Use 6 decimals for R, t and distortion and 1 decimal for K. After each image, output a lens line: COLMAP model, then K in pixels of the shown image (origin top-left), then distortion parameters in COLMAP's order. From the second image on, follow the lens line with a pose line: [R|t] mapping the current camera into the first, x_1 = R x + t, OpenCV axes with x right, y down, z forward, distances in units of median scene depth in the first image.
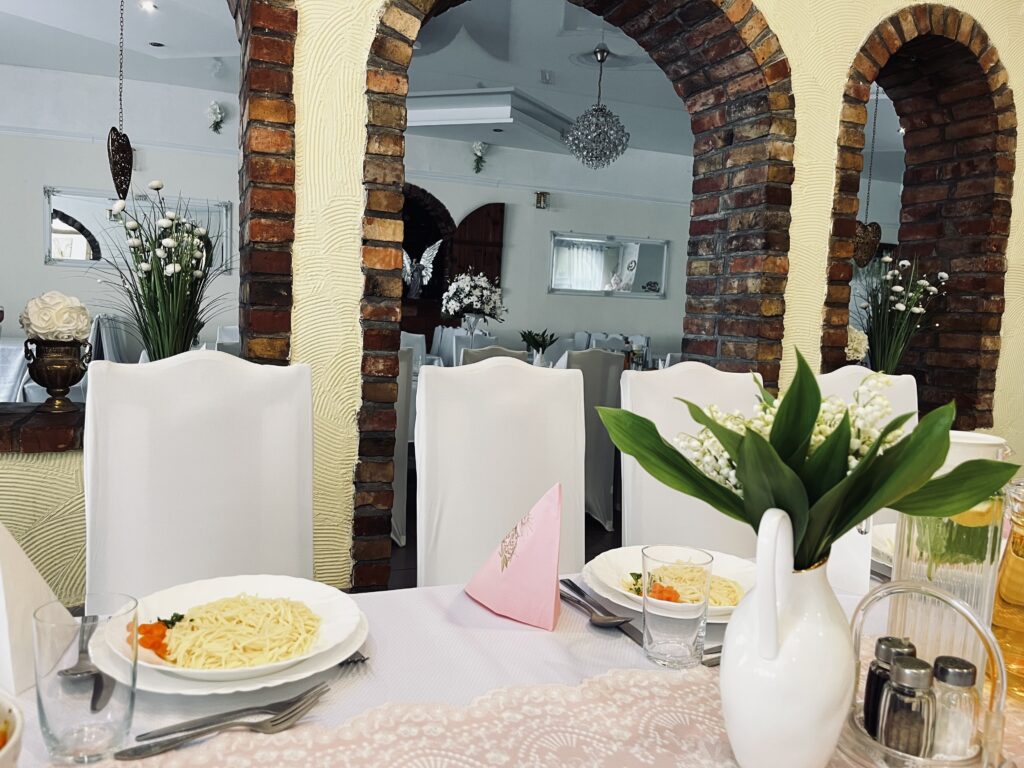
lens RADIAL K [[779.7, 0, 513.0], [0, 779.7, 368.9], [0, 0, 1]] dist [0.070806, -0.110813]
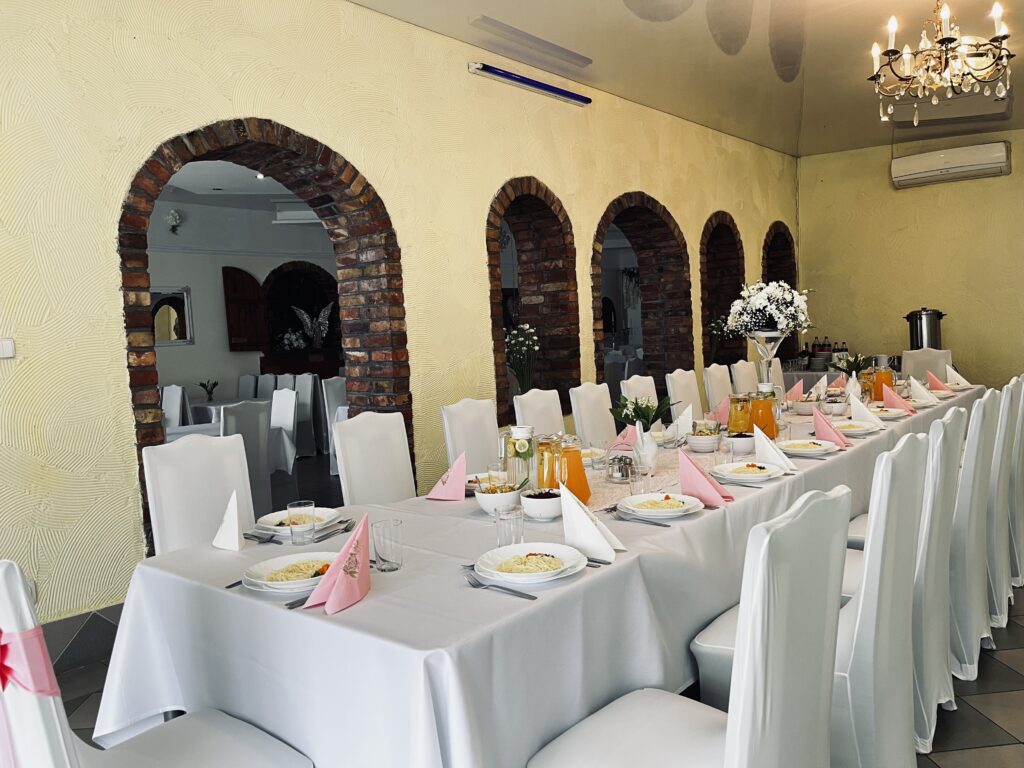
lens RADIAL K [[779.7, 0, 513.0], [0, 779.7, 368.9], [0, 0, 1]] dist [0.070806, -0.110813]
pose [[0.881238, -0.114557, 0.458581, -1.237660], [0.124664, 0.992164, 0.008288, -0.069465], [-0.455937, 0.049865, 0.888614, -0.887104]]
